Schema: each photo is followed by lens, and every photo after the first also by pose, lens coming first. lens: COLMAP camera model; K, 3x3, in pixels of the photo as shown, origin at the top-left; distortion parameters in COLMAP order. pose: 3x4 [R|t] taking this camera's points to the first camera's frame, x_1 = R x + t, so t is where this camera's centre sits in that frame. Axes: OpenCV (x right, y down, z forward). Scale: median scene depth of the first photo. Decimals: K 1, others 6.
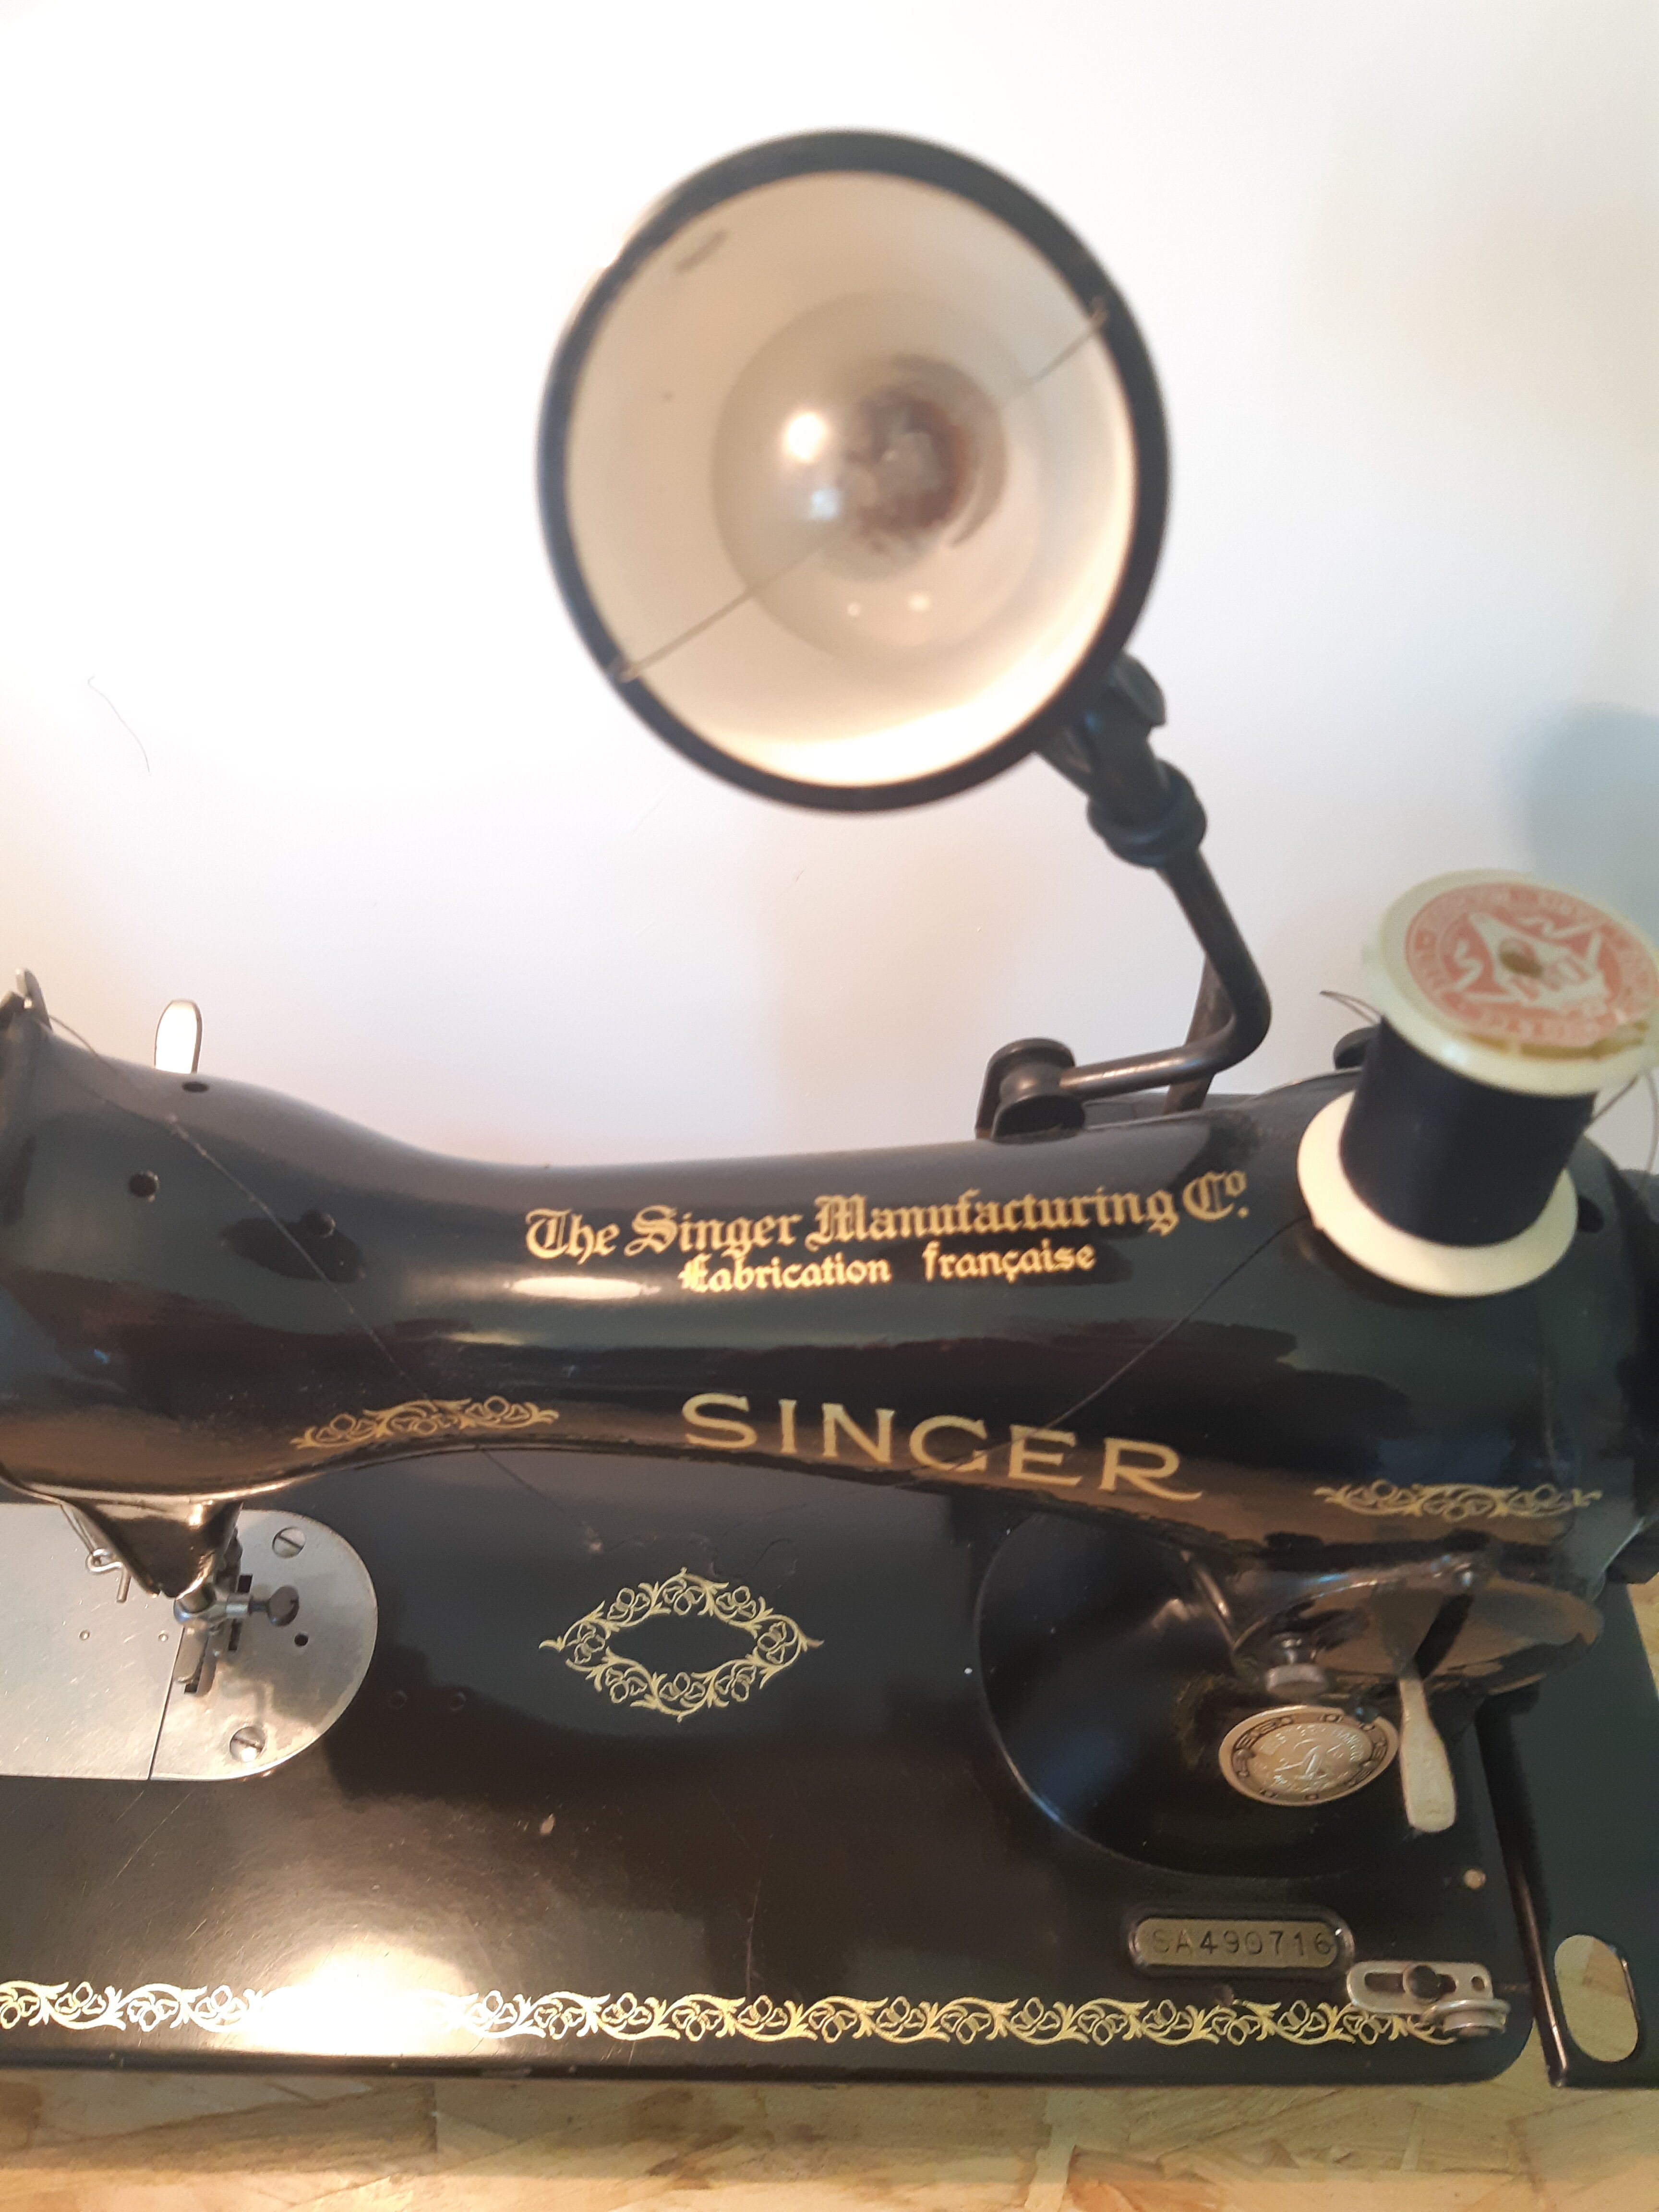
lens RADIAL K [[1770.2, 0, 835.9], [0, 1770.2, 1111.4], [0, 0, 1]] dist [-0.019823, -0.013899]
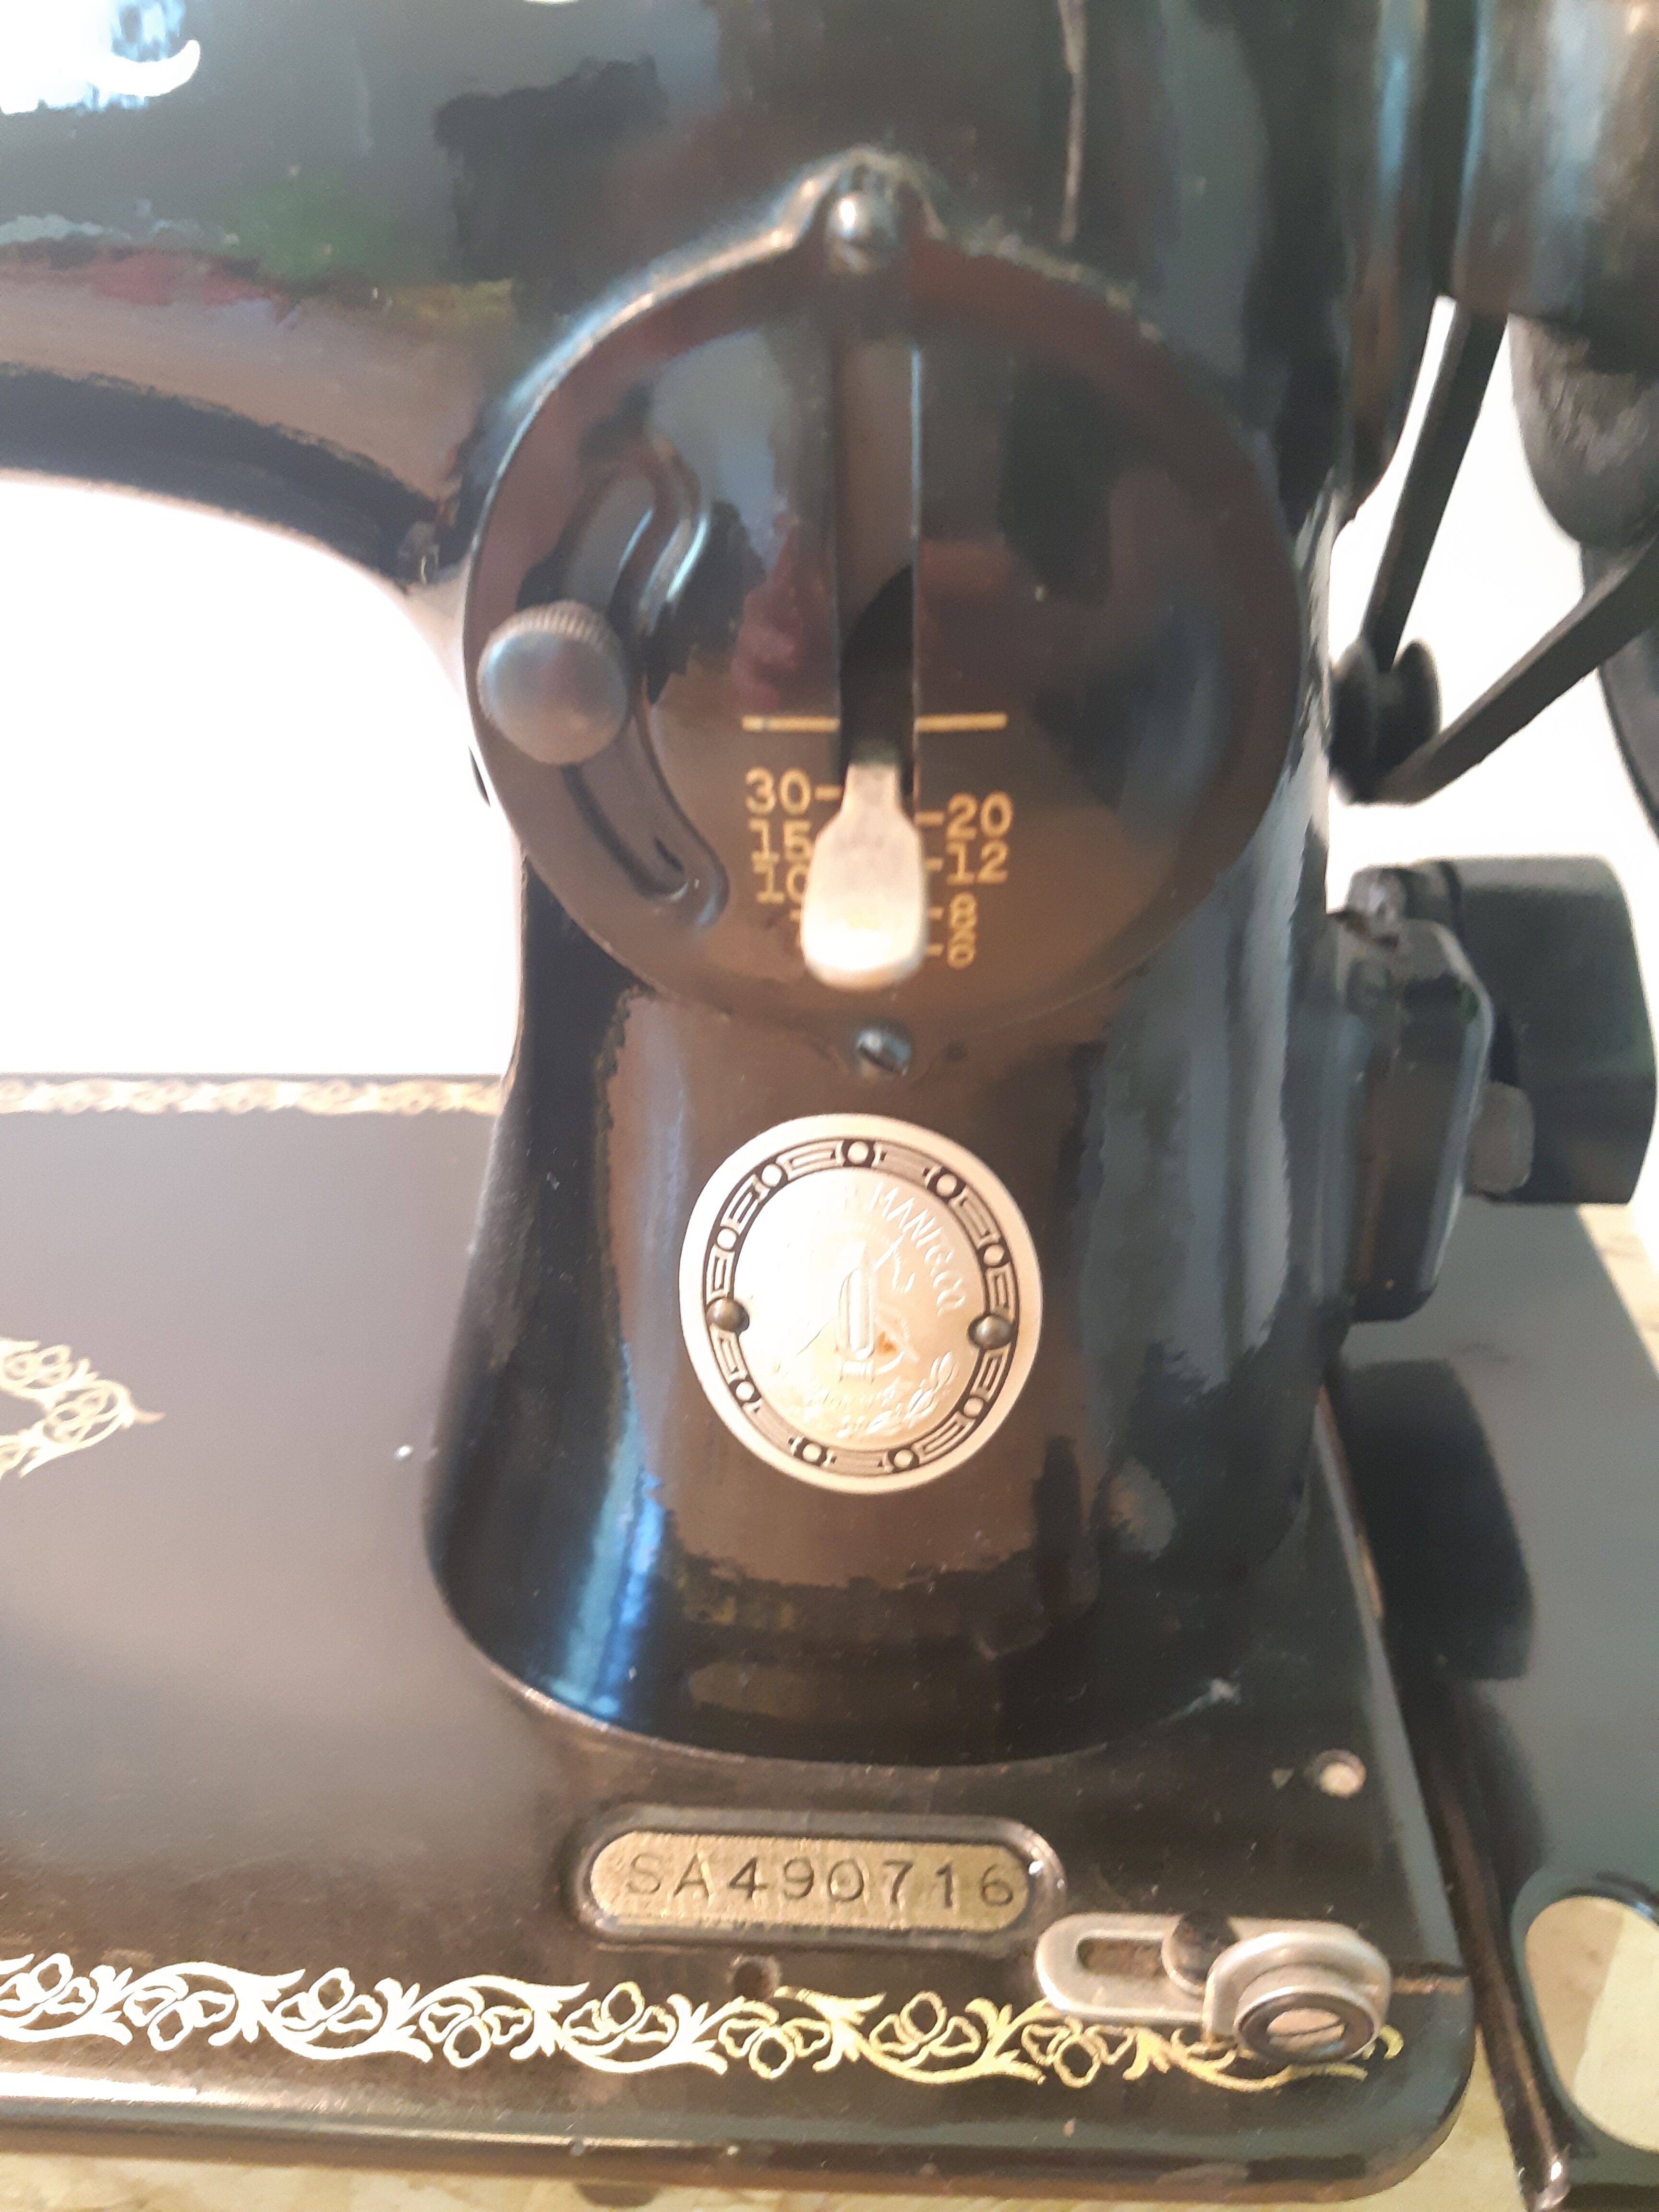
lens RADIAL K [[1770.2, 0, 835.9], [0, 1770.2, 1111.4], [0, 0, 1]] dist [-0.019823, -0.013899]
pose [[0.996364, -0.036531, -0.076964, 0.285345], [0.011127, 0.951460, -0.307572, 0.432874], [0.084464, 0.305598, 0.948407, 0.506716]]
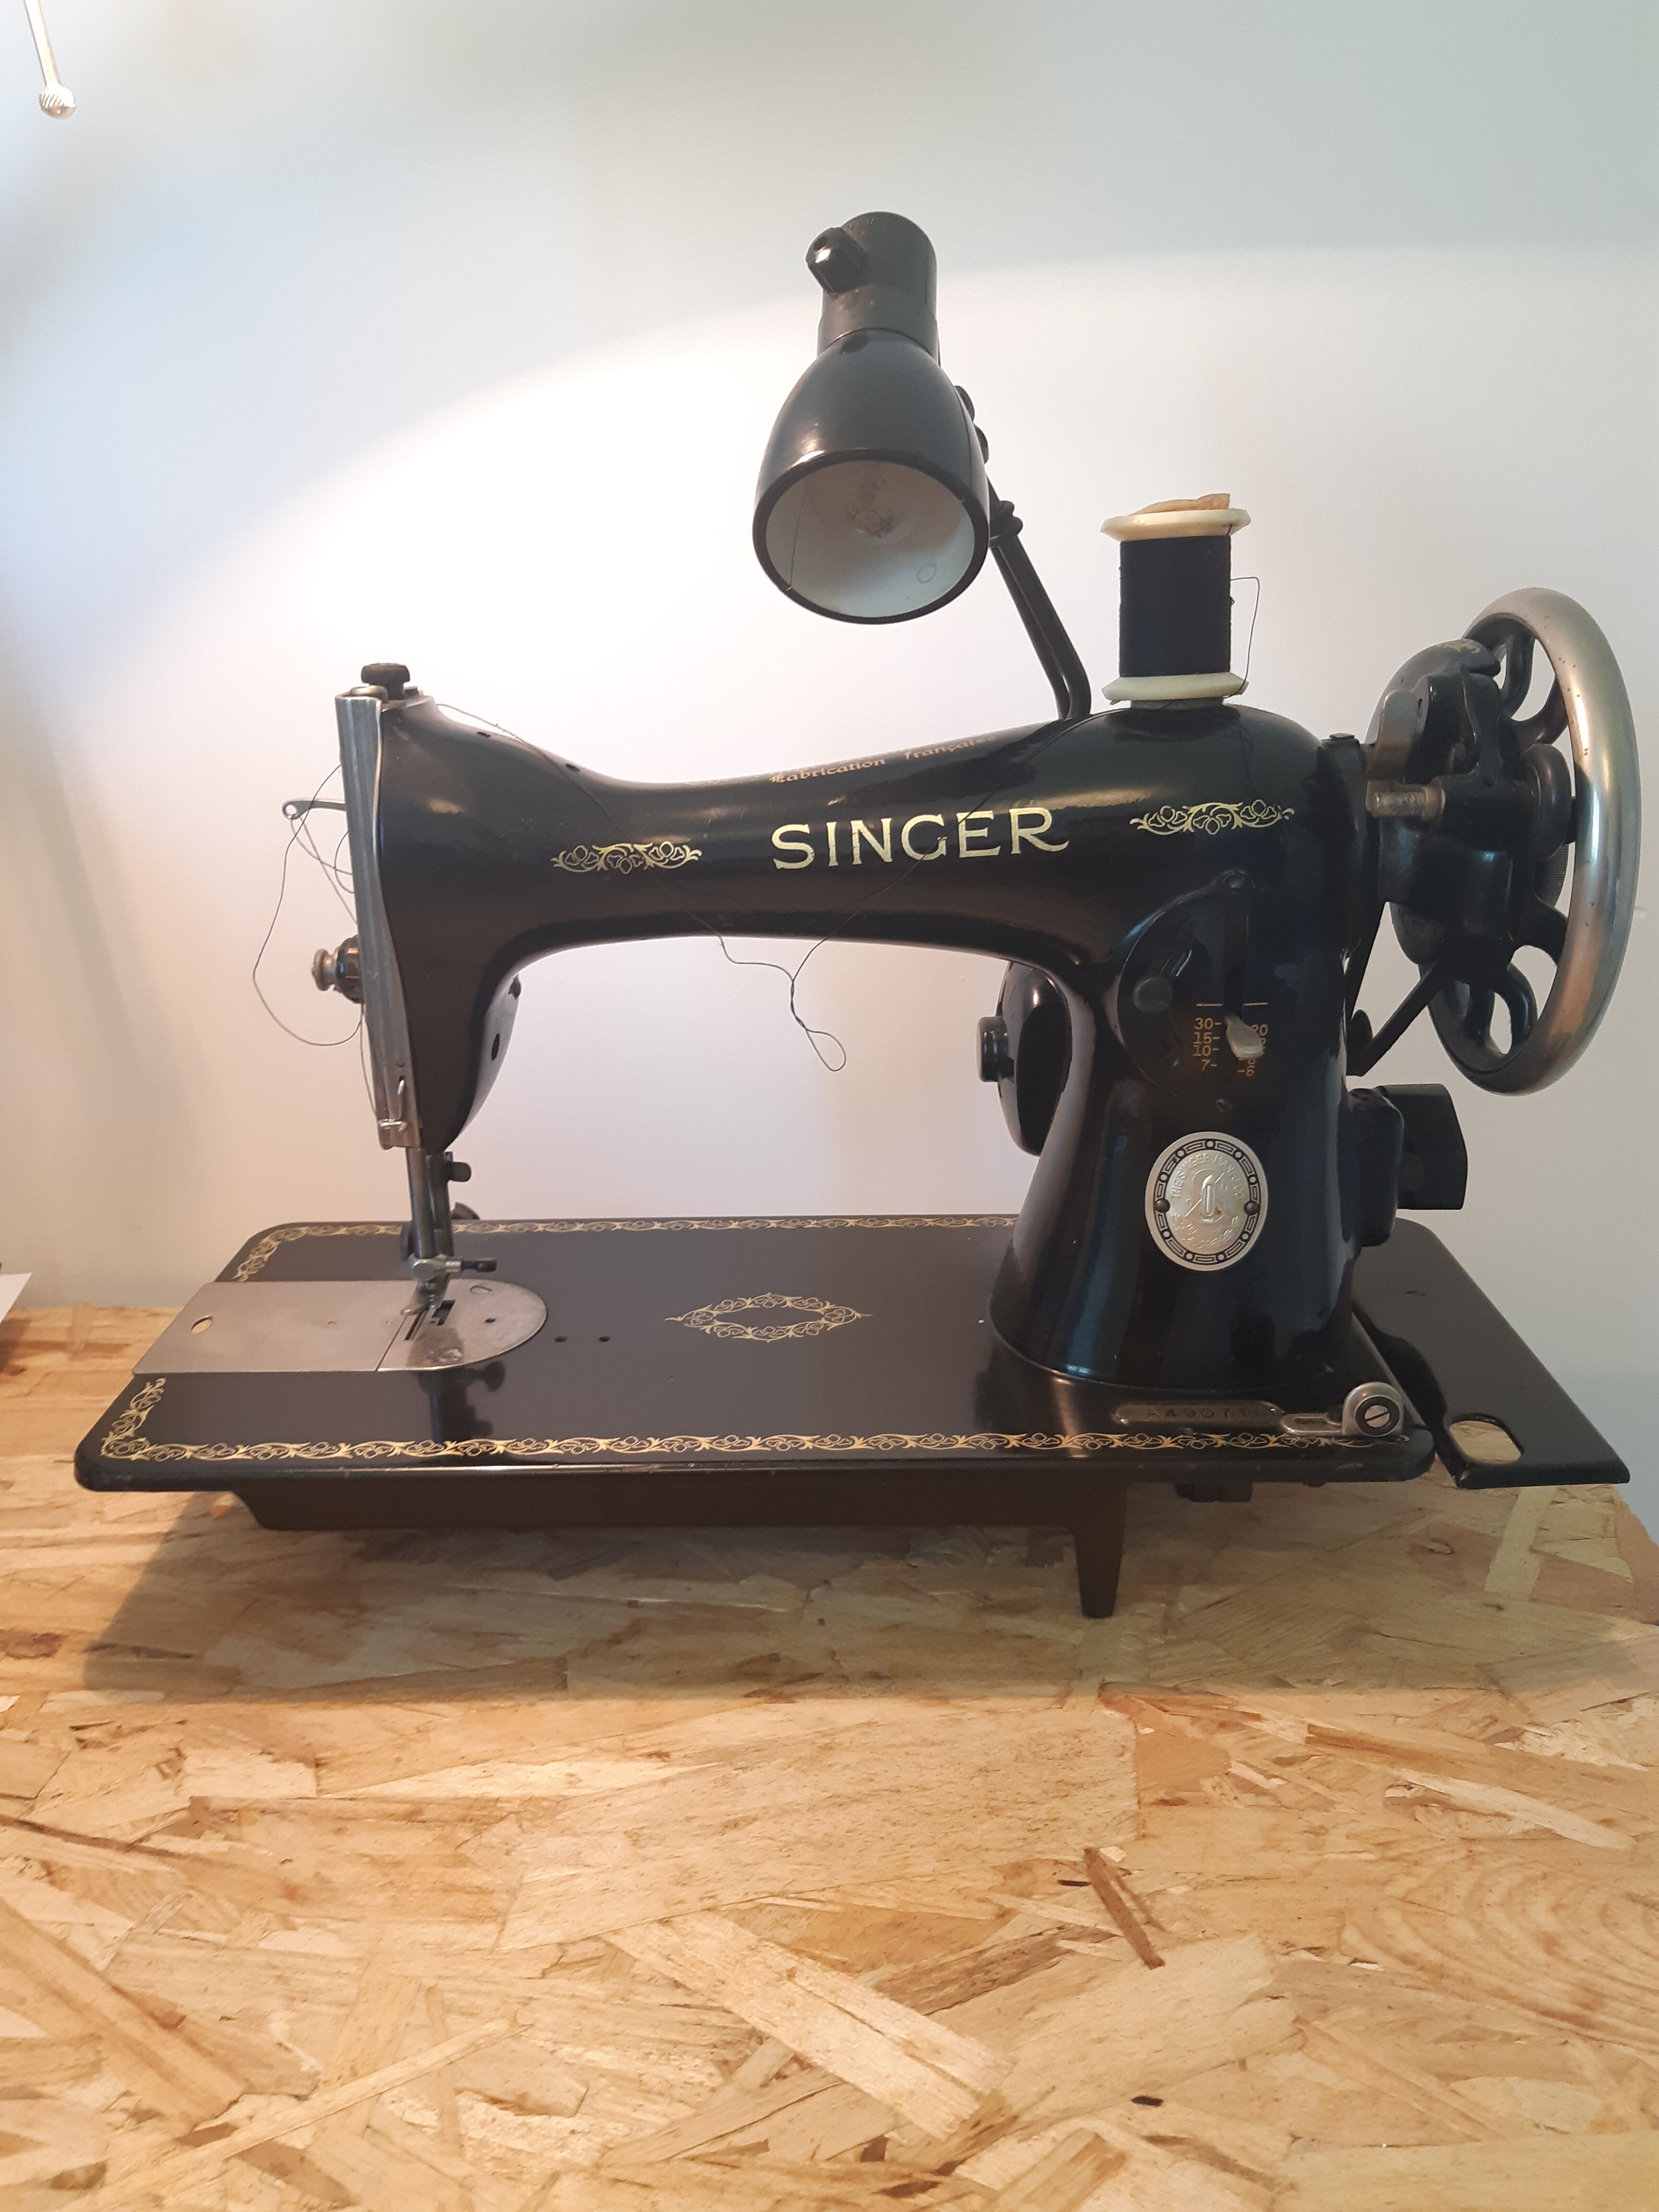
lens RADIAL K [[1687.3, 0, 829.5], [0, 1687.3, 1106.0], [0, 0, 1]] dist [0.009148, -0.001040]
pose [[0.998479, -0.049645, -0.023981, -0.001882], [0.028333, 0.835168, -0.549264, 0.988926], [0.047297, 0.547749, 0.835305, -0.193385]]
